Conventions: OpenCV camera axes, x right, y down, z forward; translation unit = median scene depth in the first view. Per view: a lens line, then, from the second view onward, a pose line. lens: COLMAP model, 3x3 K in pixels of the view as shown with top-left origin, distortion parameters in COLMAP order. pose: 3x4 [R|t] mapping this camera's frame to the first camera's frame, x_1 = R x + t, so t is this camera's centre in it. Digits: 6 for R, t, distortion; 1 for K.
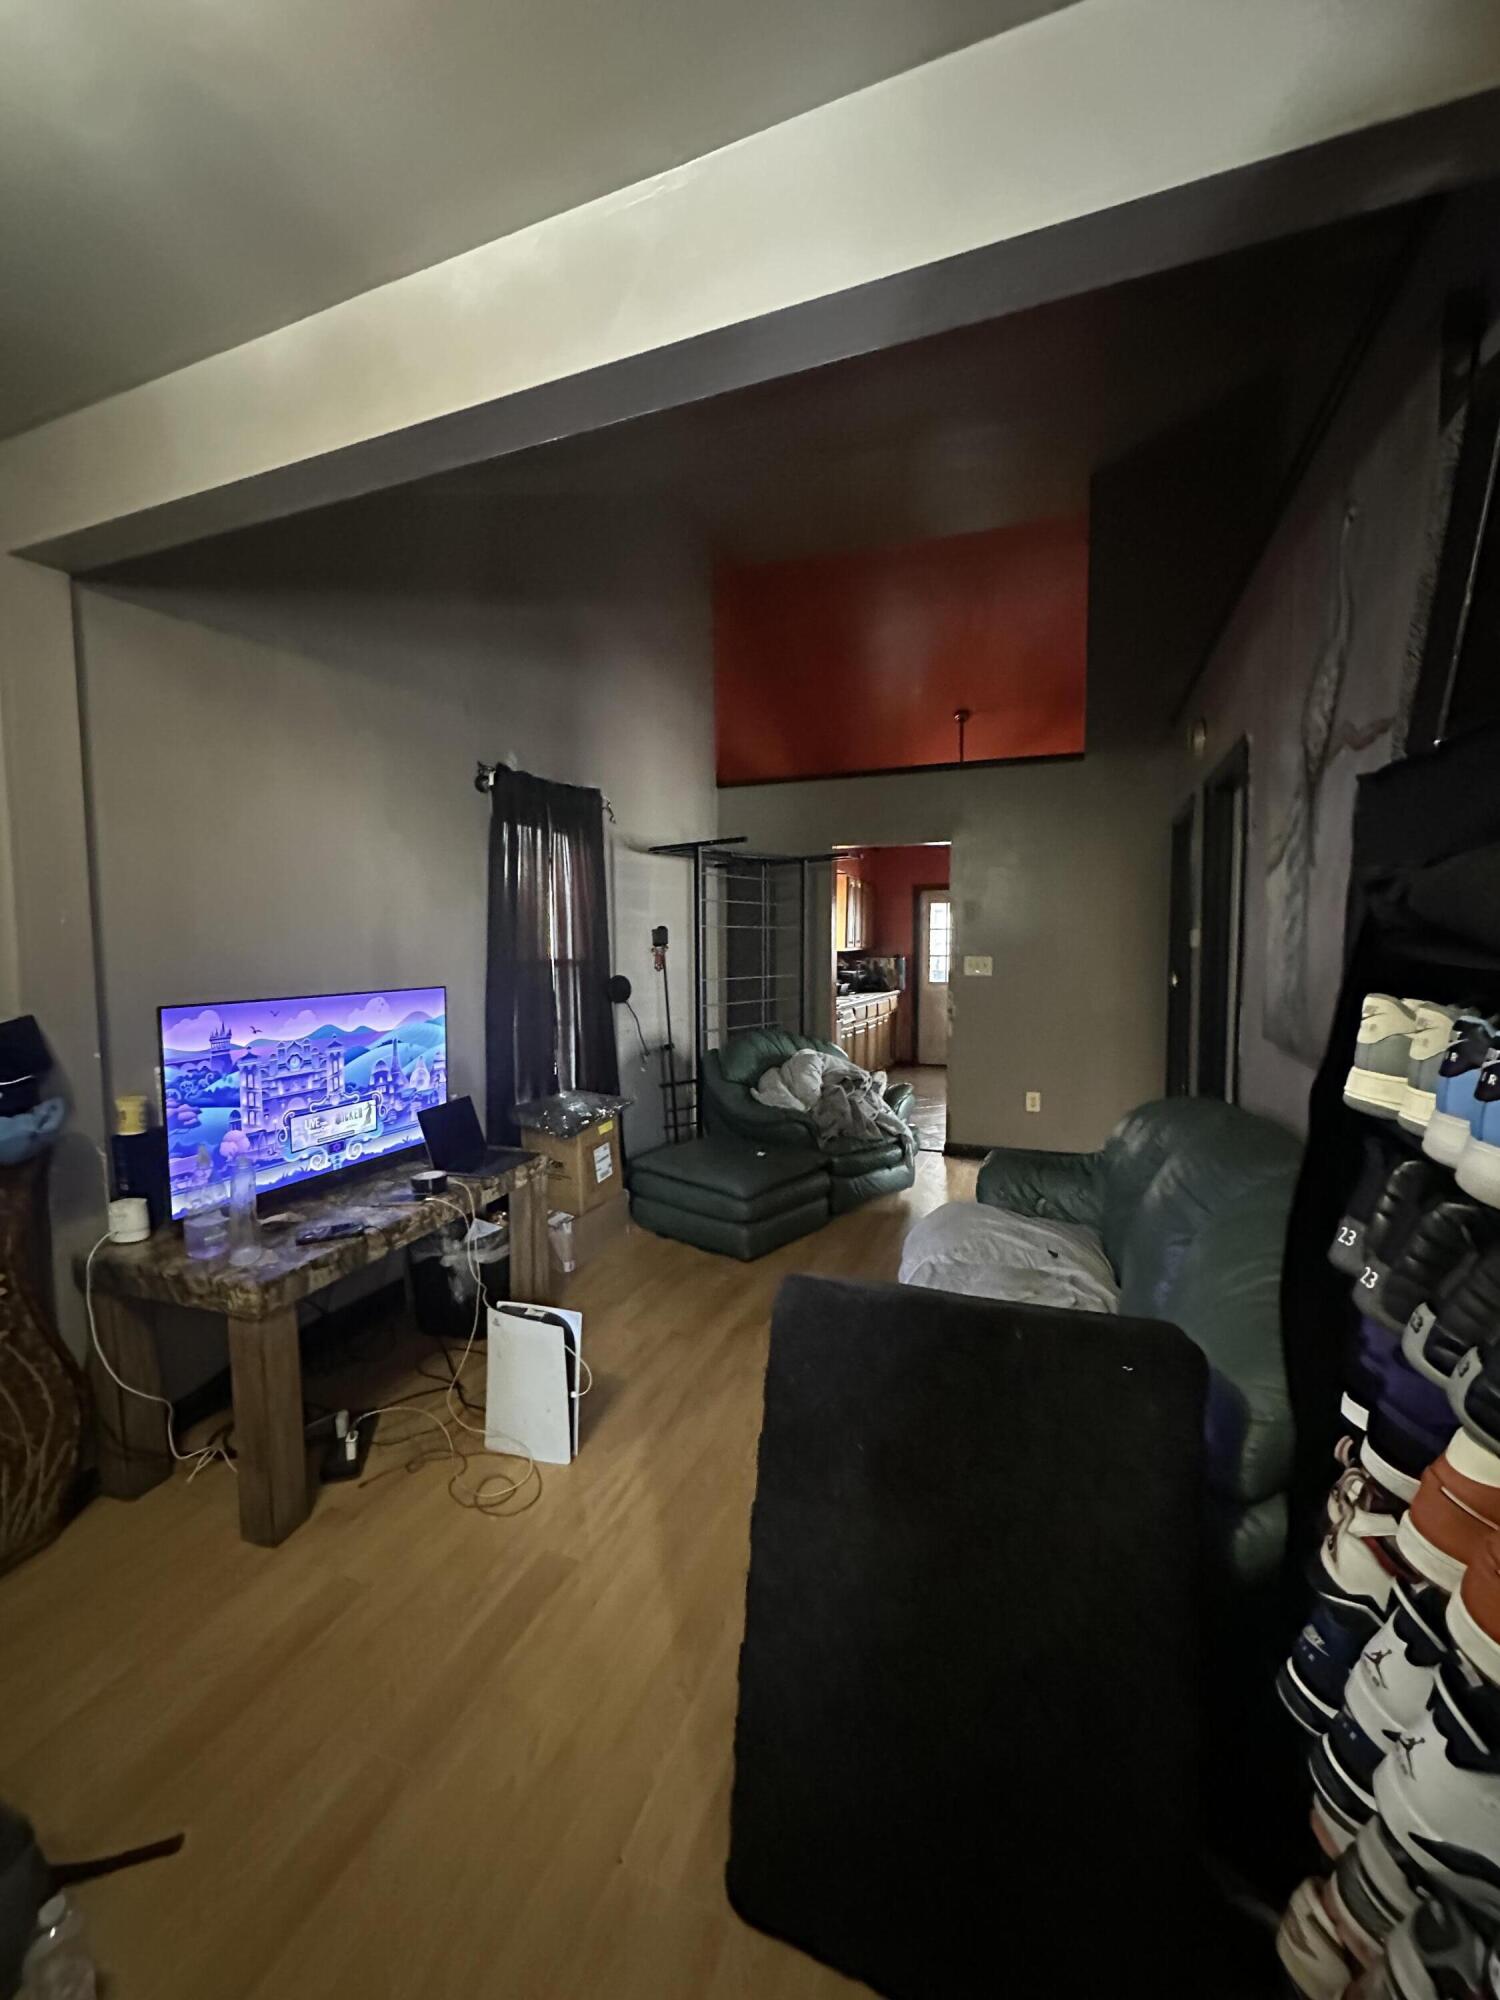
lens RADIAL K [[795.4, 0, 750.0], [0, 795.4, 1000.0], [0, 0, 1]] dist [-0.001870, 0.000327]
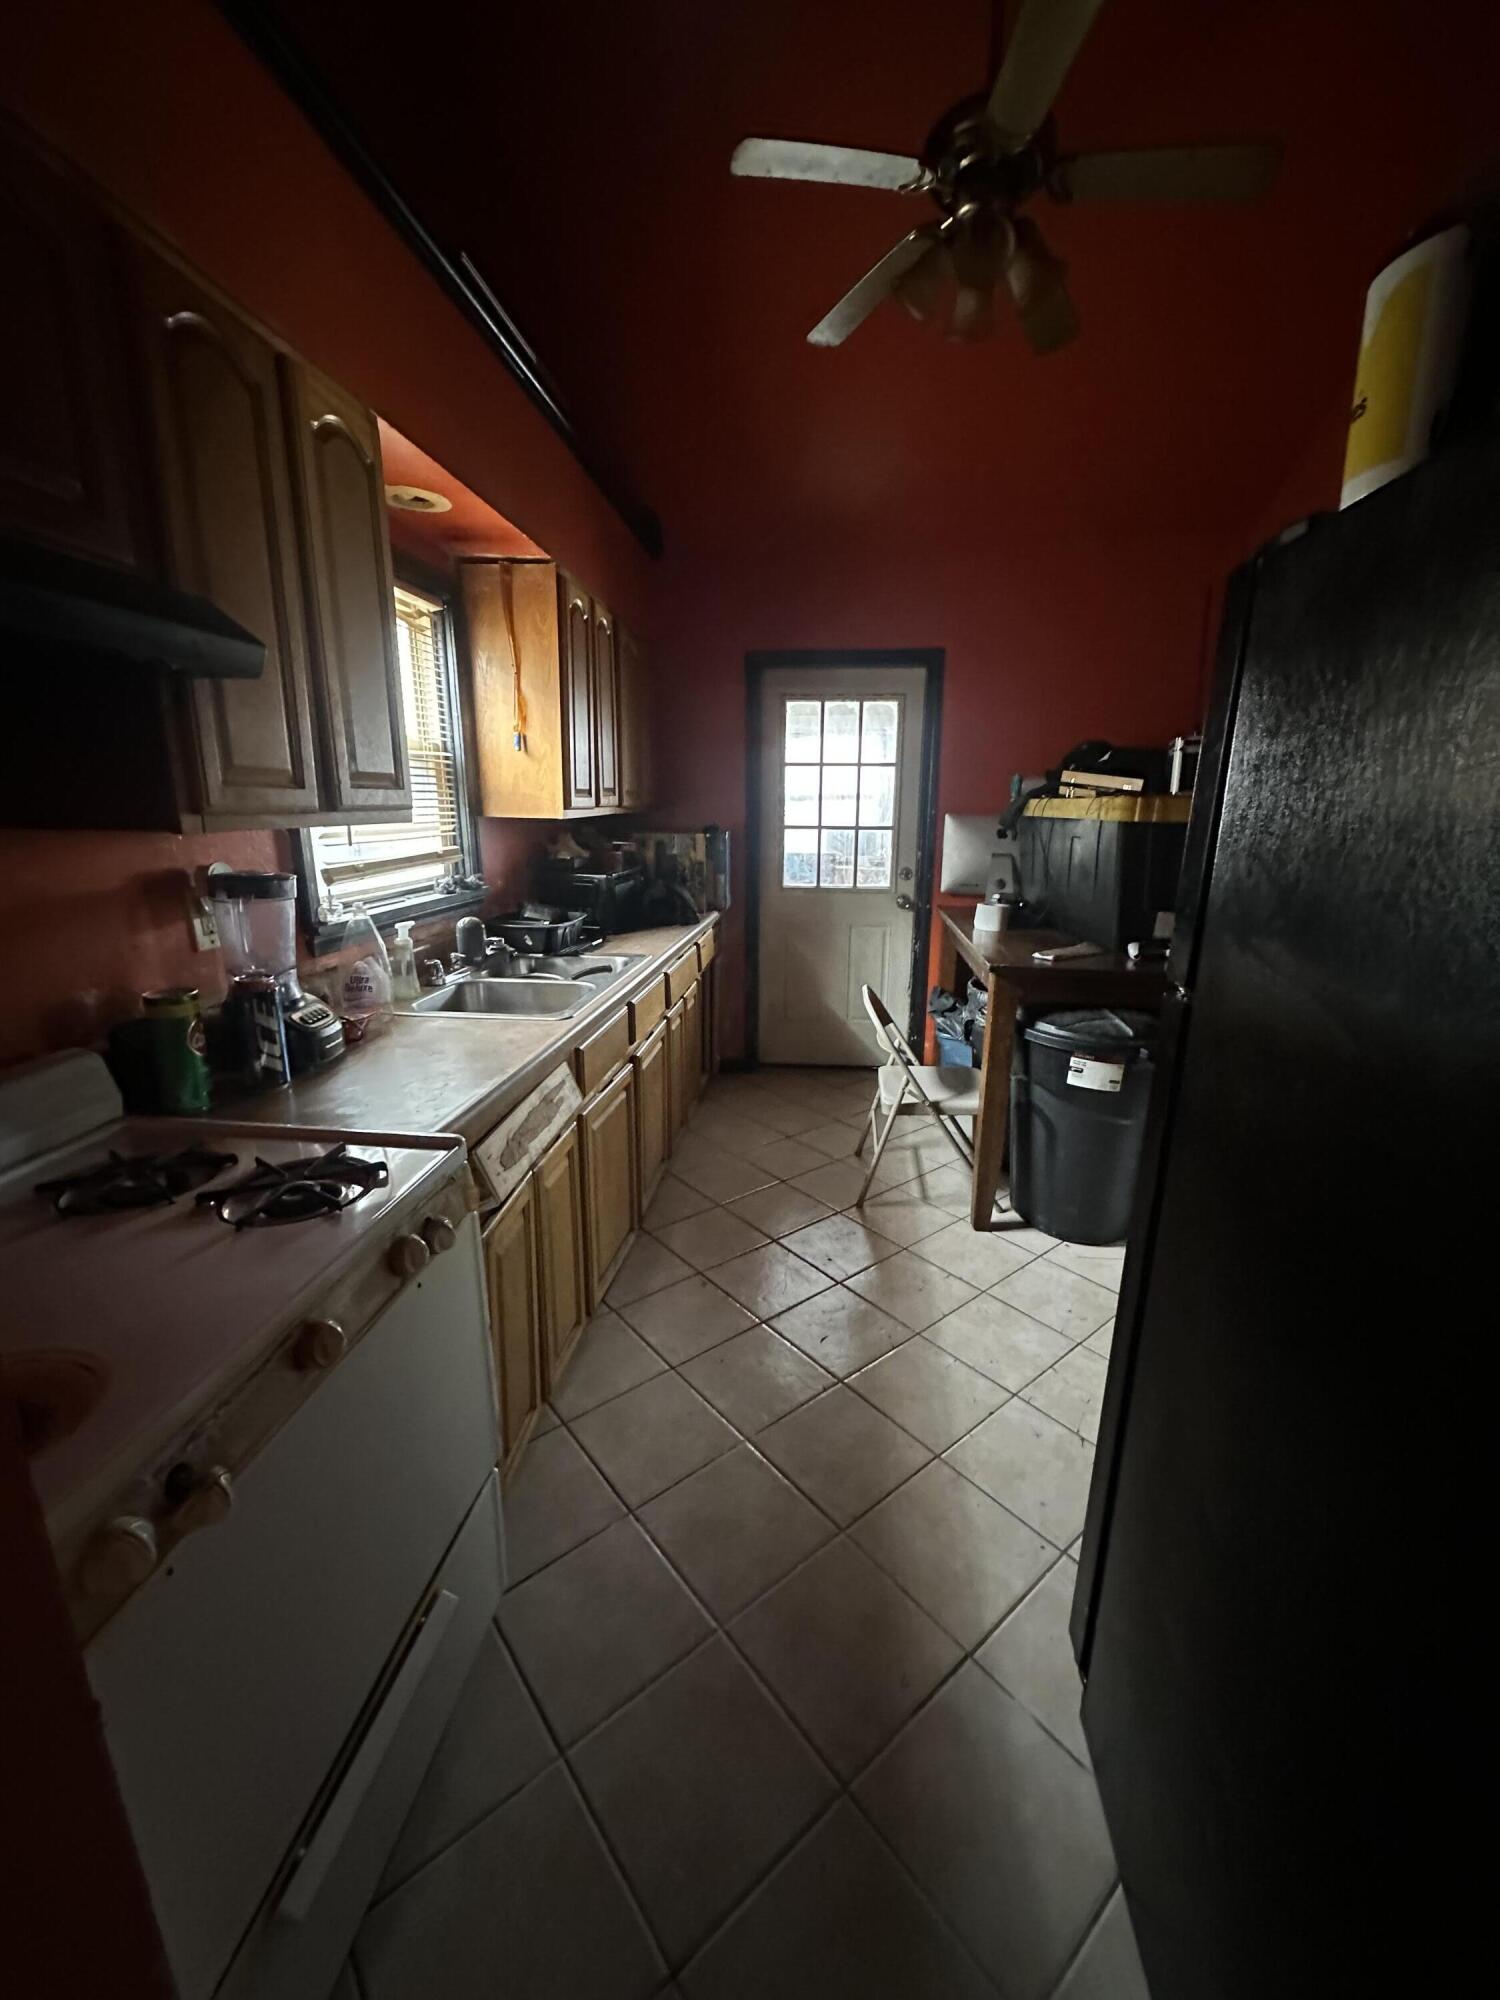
lens RADIAL K [[795.4, 0, 750.0], [0, 795.4, 1000.0], [0, 0, 1]] dist [-0.001870, 0.000327]
pose [[0.968533, -0.054642, 0.242814, 0.099505], [0.012433, 0.985007, 0.172068, -0.038940], [-0.248576, -0.163634, 0.954691, 0.588917]]
